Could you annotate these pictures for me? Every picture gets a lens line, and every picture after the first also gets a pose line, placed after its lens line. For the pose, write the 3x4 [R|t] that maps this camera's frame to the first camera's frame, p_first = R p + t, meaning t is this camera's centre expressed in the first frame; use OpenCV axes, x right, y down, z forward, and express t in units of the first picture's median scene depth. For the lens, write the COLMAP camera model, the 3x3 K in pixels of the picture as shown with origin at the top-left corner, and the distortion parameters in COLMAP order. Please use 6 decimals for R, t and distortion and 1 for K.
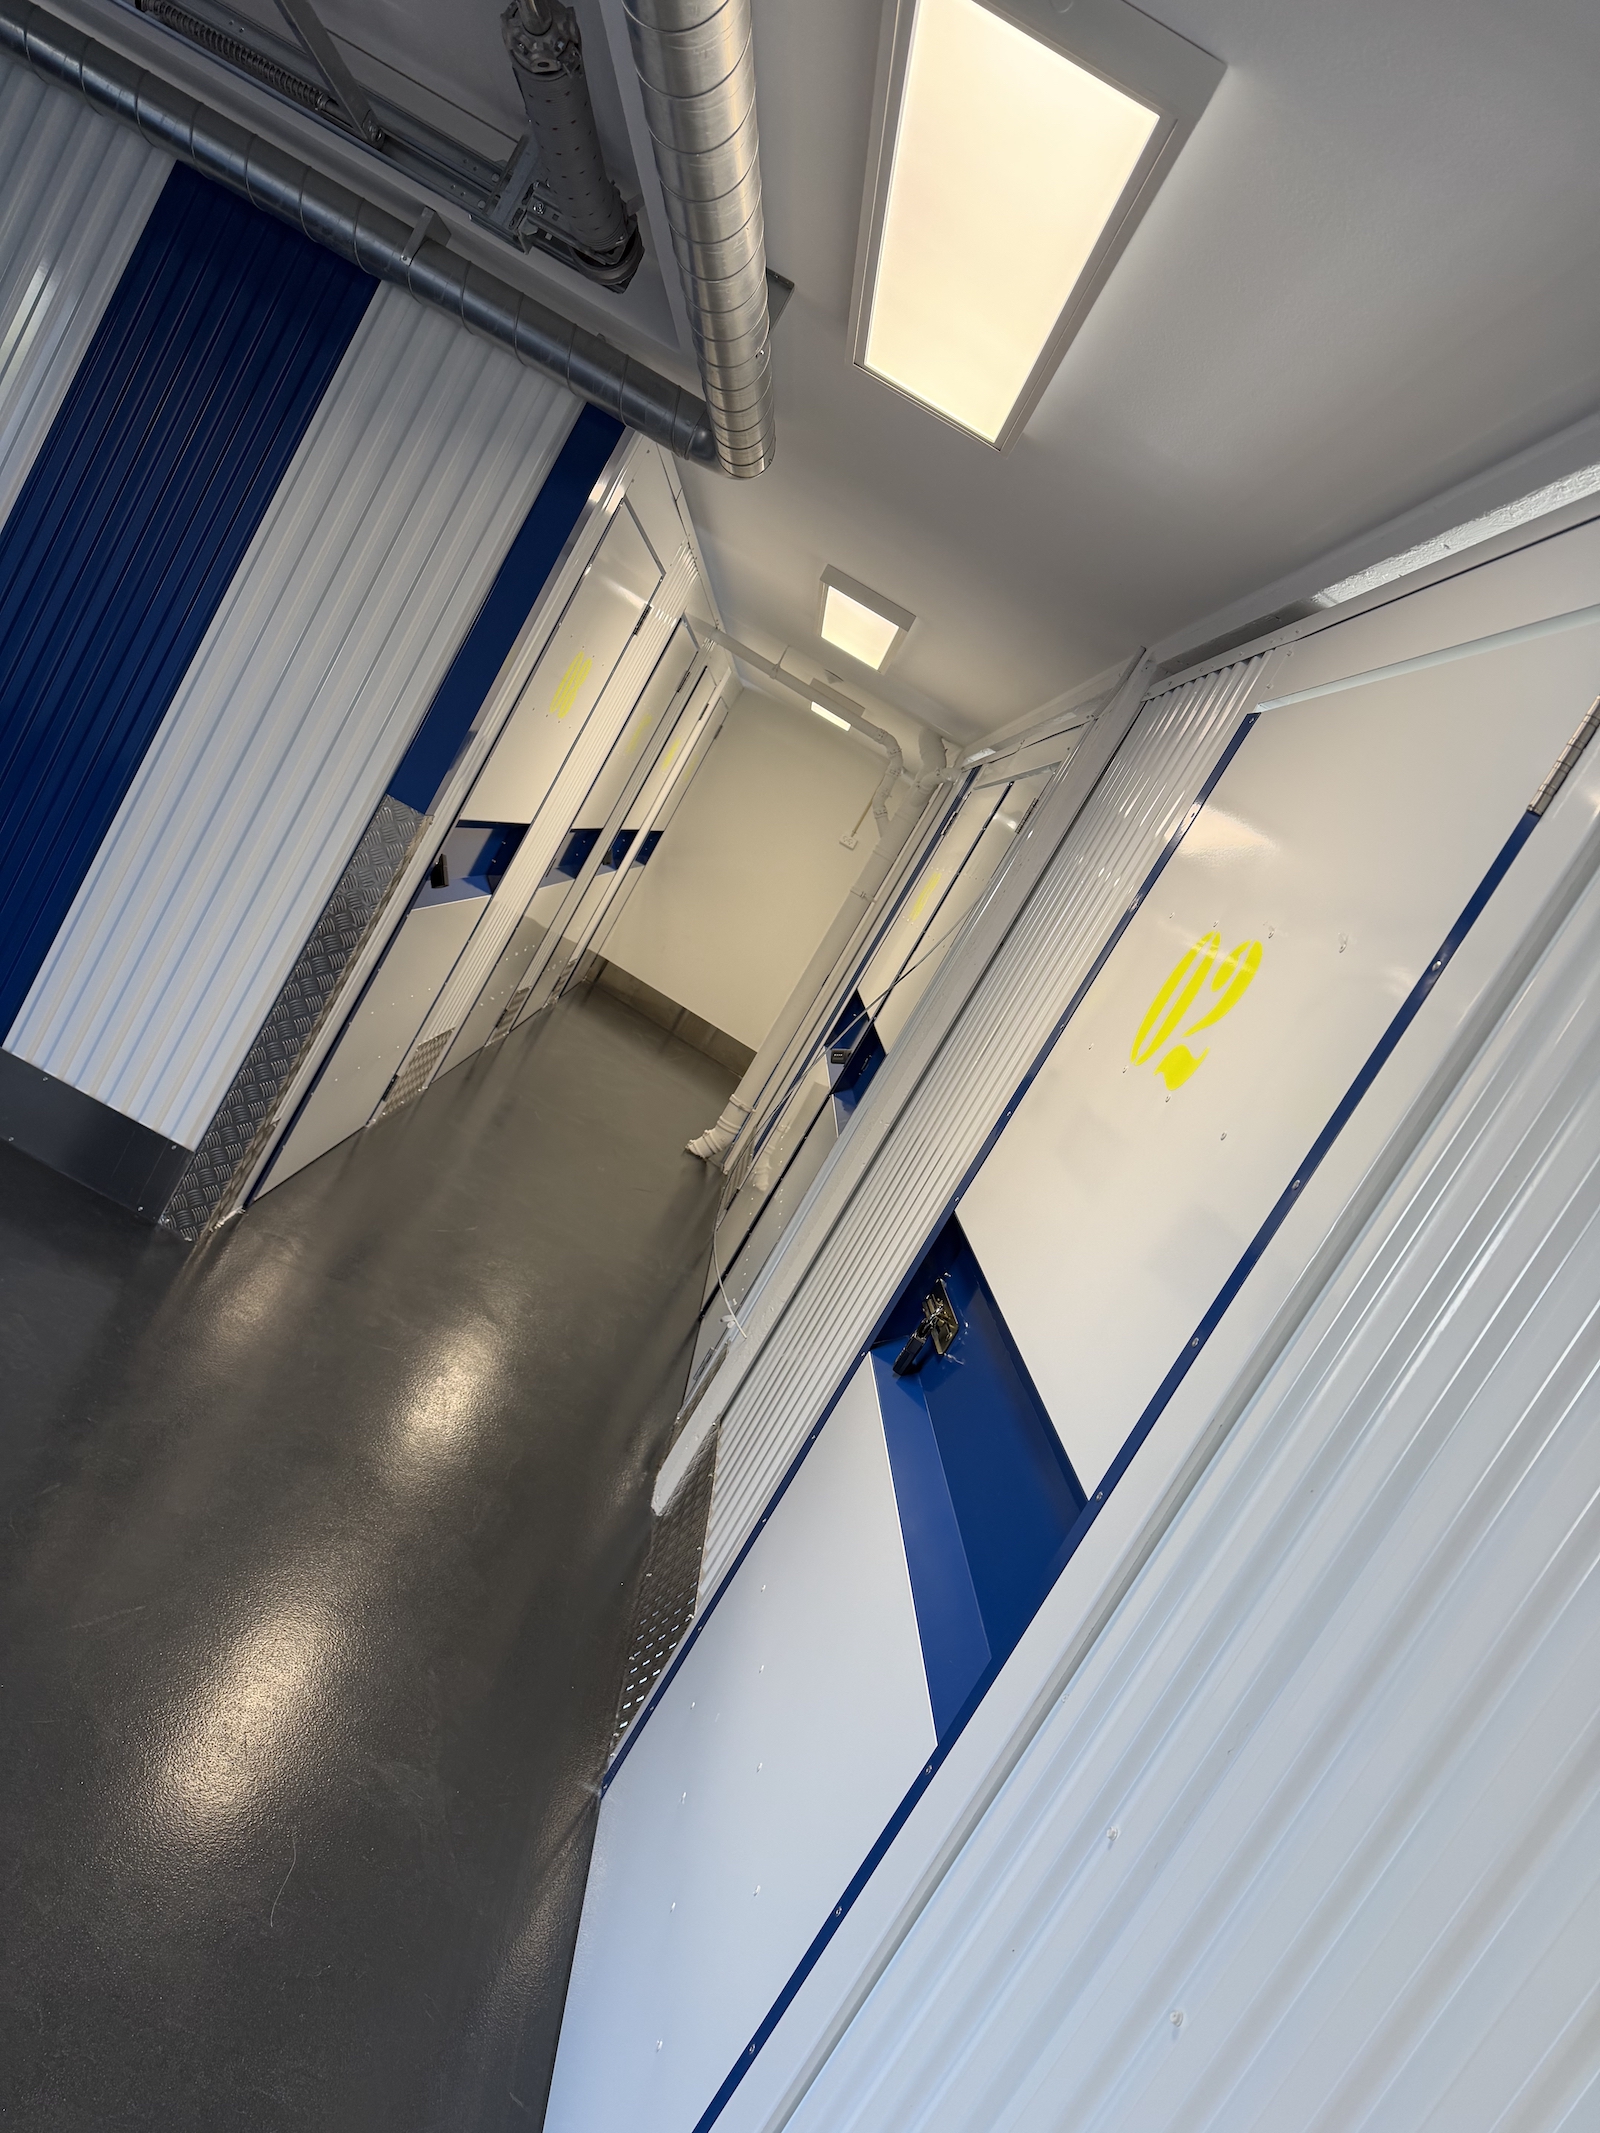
lens RADIAL K [[1456.5, 0, 803.5], [0, 1456.5, 1064.8], [0, 0, 1]] dist [-0.002127, -0.000979]
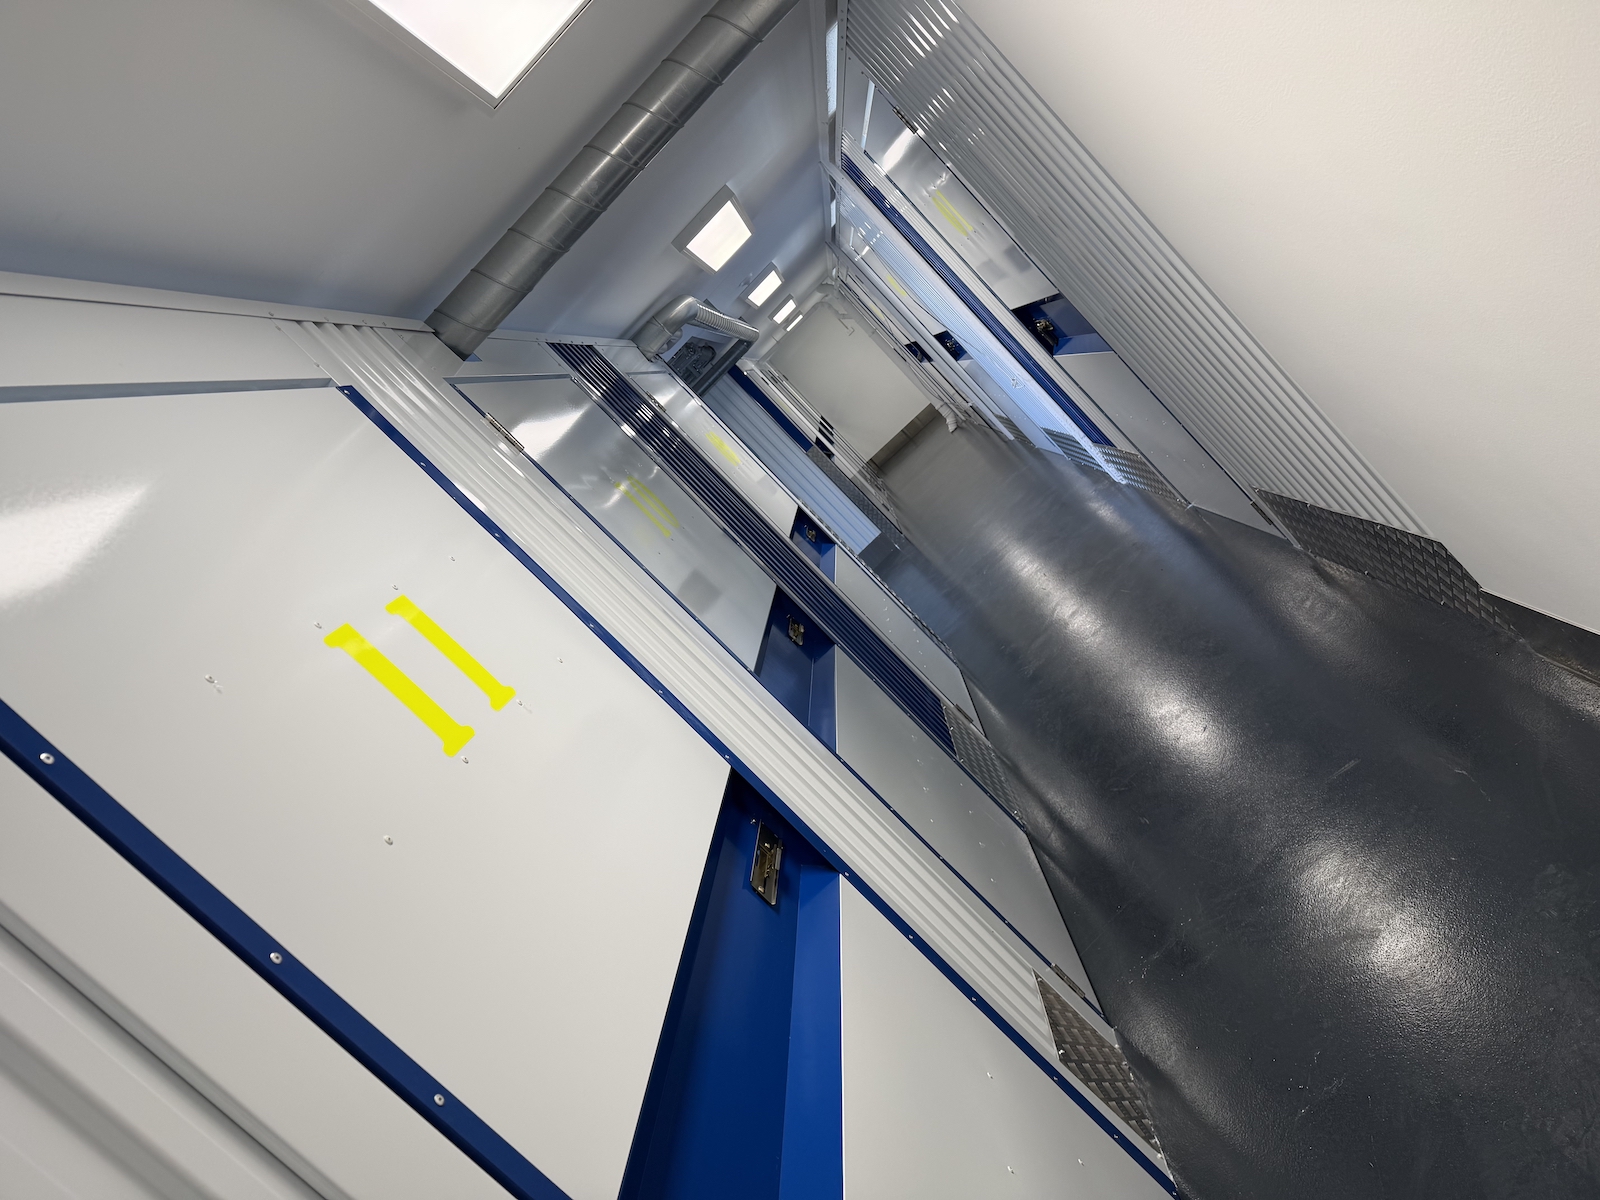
lens RADIAL K [[1092.6, 0, 801.3], [0, 1092.6, 604.2], [0, 0, 1]] dist [-0.002127, -0.000979]
pose [[0.275801, -0.934965, -0.223103, -0.012187], [0.945005, 0.306192, -0.114947, 0.140280], [0.175784, -0.179131, 0.967994, -1.022138]]
